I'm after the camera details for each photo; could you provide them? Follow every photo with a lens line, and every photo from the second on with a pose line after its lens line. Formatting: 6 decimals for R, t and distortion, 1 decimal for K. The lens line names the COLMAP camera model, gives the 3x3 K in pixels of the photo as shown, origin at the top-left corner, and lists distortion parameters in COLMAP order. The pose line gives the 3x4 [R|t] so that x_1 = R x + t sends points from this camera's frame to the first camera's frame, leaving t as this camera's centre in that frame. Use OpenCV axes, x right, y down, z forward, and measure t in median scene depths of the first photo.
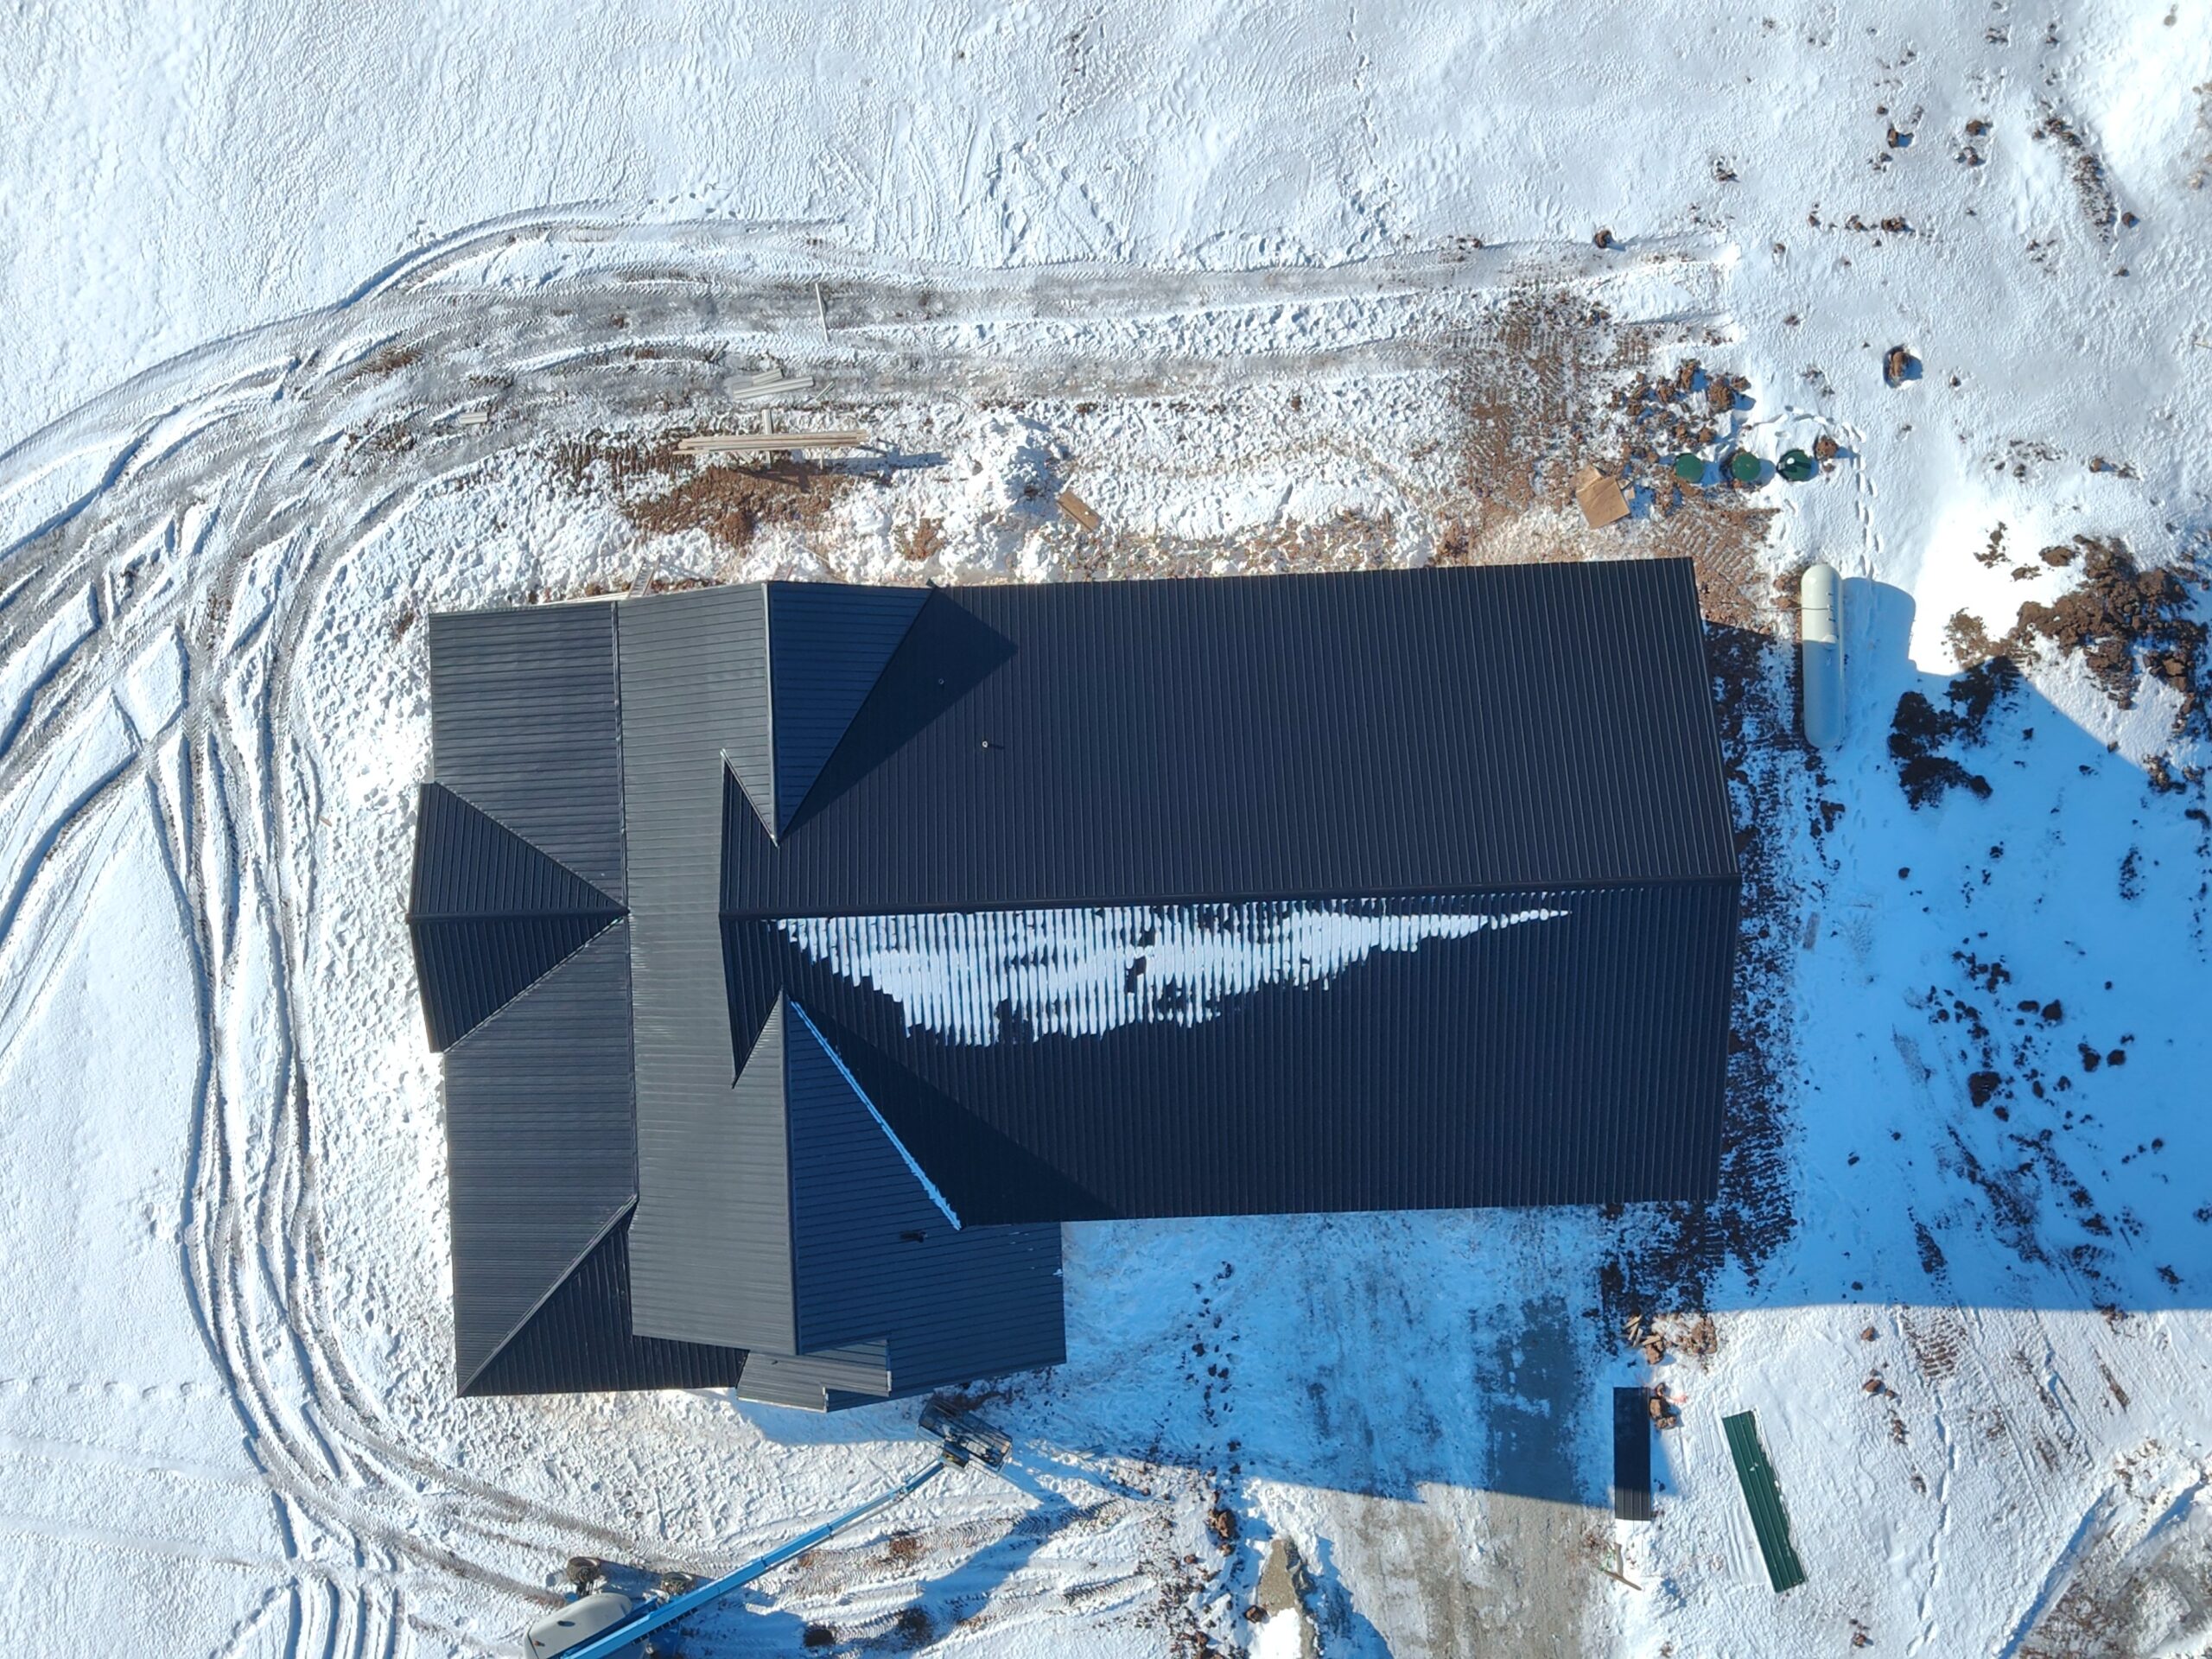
lens RADIAL K [[2642.0, 0, 1106.0], [0, 2642.0, 829.5], [0, 0, 1]] dist [0.004523, -0.030131]
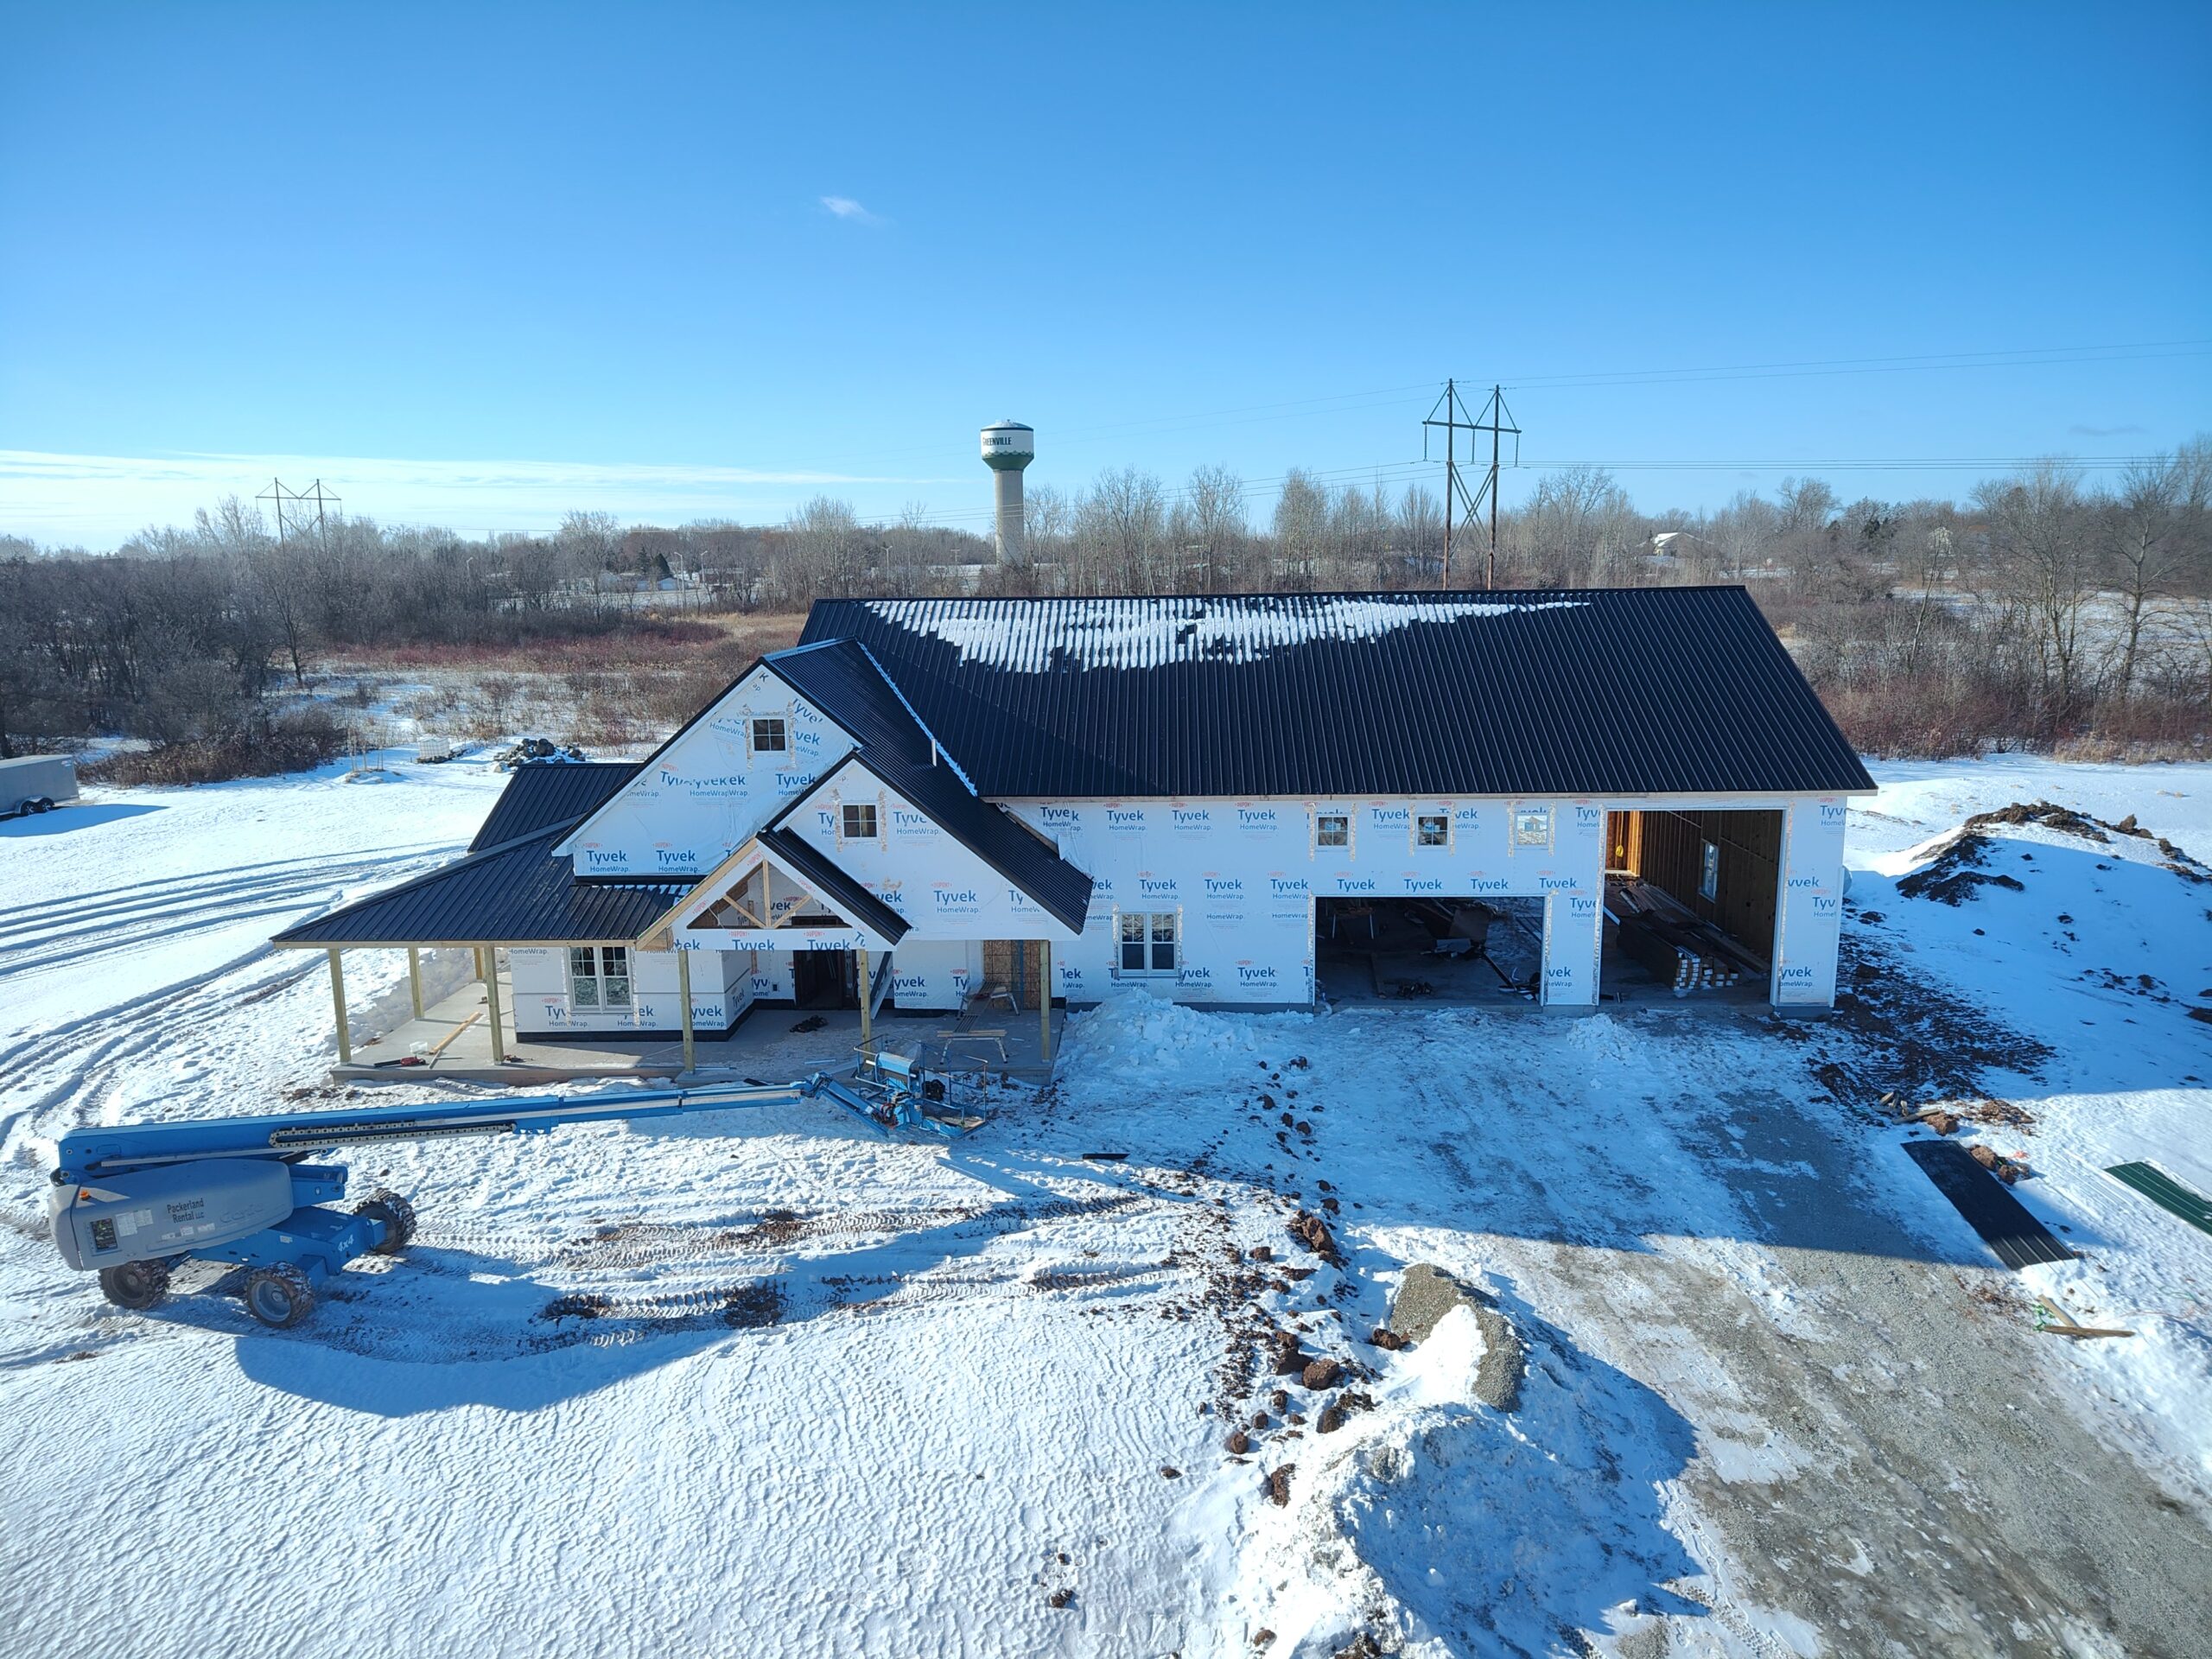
lens RADIAL K [[1479.7, 0, 1106.0], [0, 1479.7, 829.5], [0, 0, 1]] dist [0.017562, -0.003107]
pose [[0.996665, 0.003501, -0.081532, 0.024288], [-0.080377, 0.214900, -0.973323, 0.571702], [0.014113, 0.976630, 0.214464, 0.840285]]
